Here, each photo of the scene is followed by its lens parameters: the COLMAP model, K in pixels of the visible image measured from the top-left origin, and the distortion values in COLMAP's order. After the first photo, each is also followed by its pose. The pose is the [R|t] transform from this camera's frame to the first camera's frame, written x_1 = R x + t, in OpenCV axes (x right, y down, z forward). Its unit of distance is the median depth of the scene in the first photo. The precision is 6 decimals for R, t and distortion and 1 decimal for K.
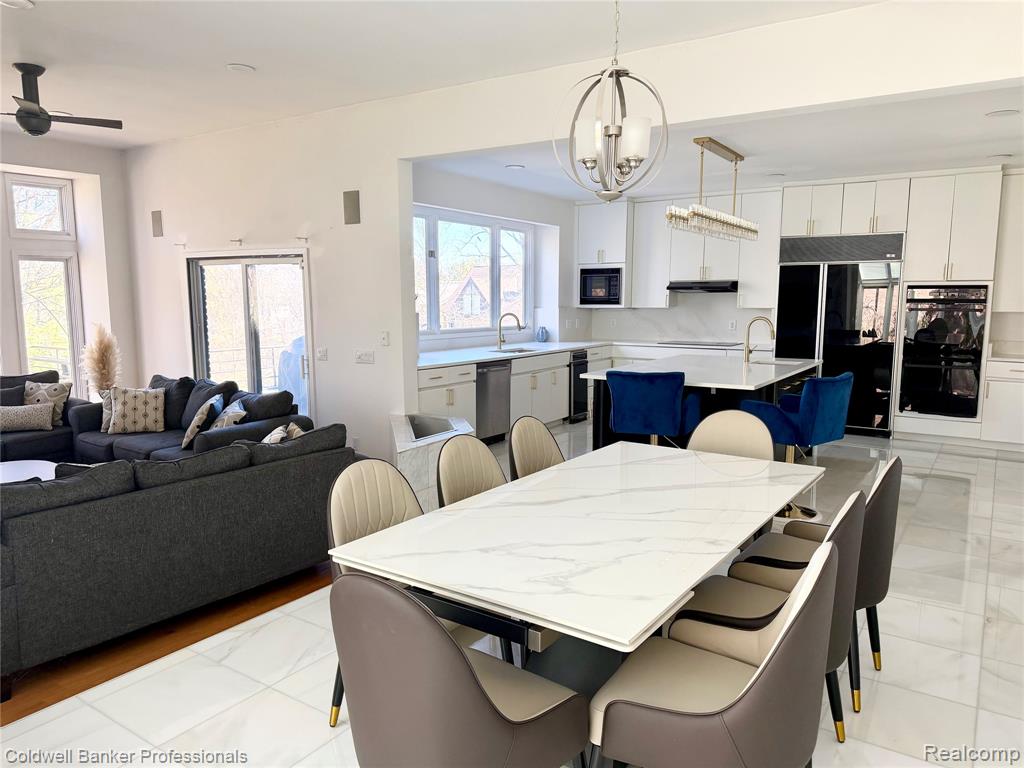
lens RADIAL K [[718.1, 0, 516.2], [0, 718.1, 384.9], [0, 0, 1]] dist [0.045000, -0.053732]
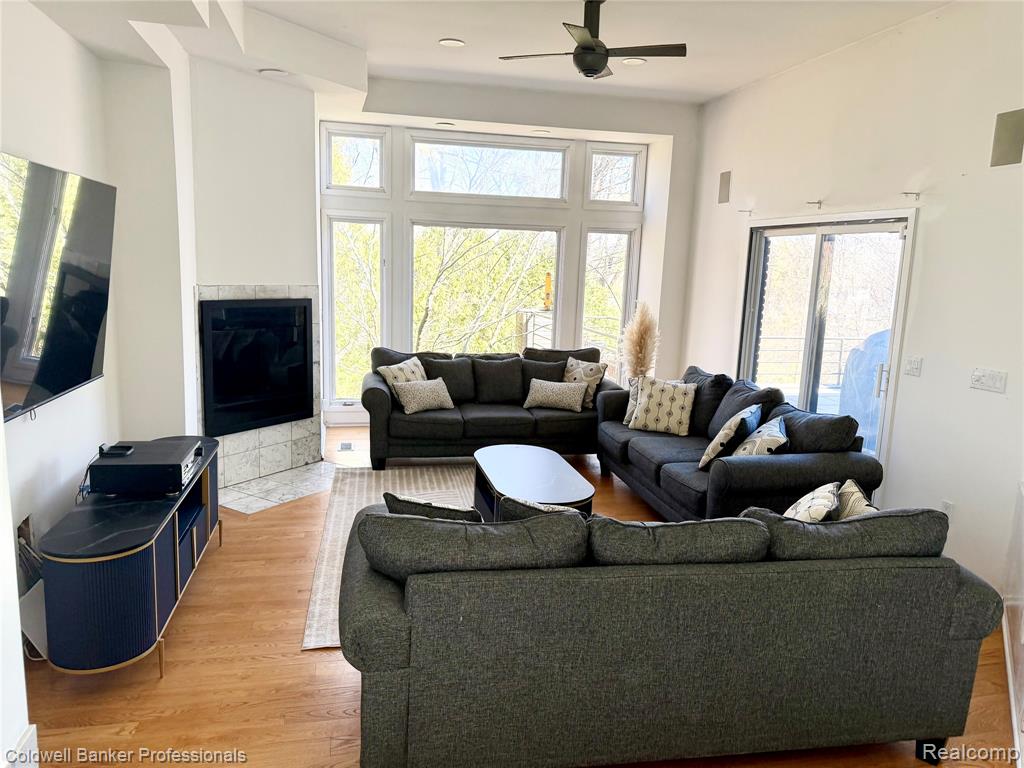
lens RADIAL K [[713.4, 0, 497.9], [0, 713.4, 390.6], [0, 0, 1]] dist [0.140912, -0.303496]
pose [[0.714518, 0.147736, -0.683841, -0.083799], [-0.123667, 0.988729, 0.084389, -0.031021], [0.688600, 0.024271, 0.724735, 0.249236]]
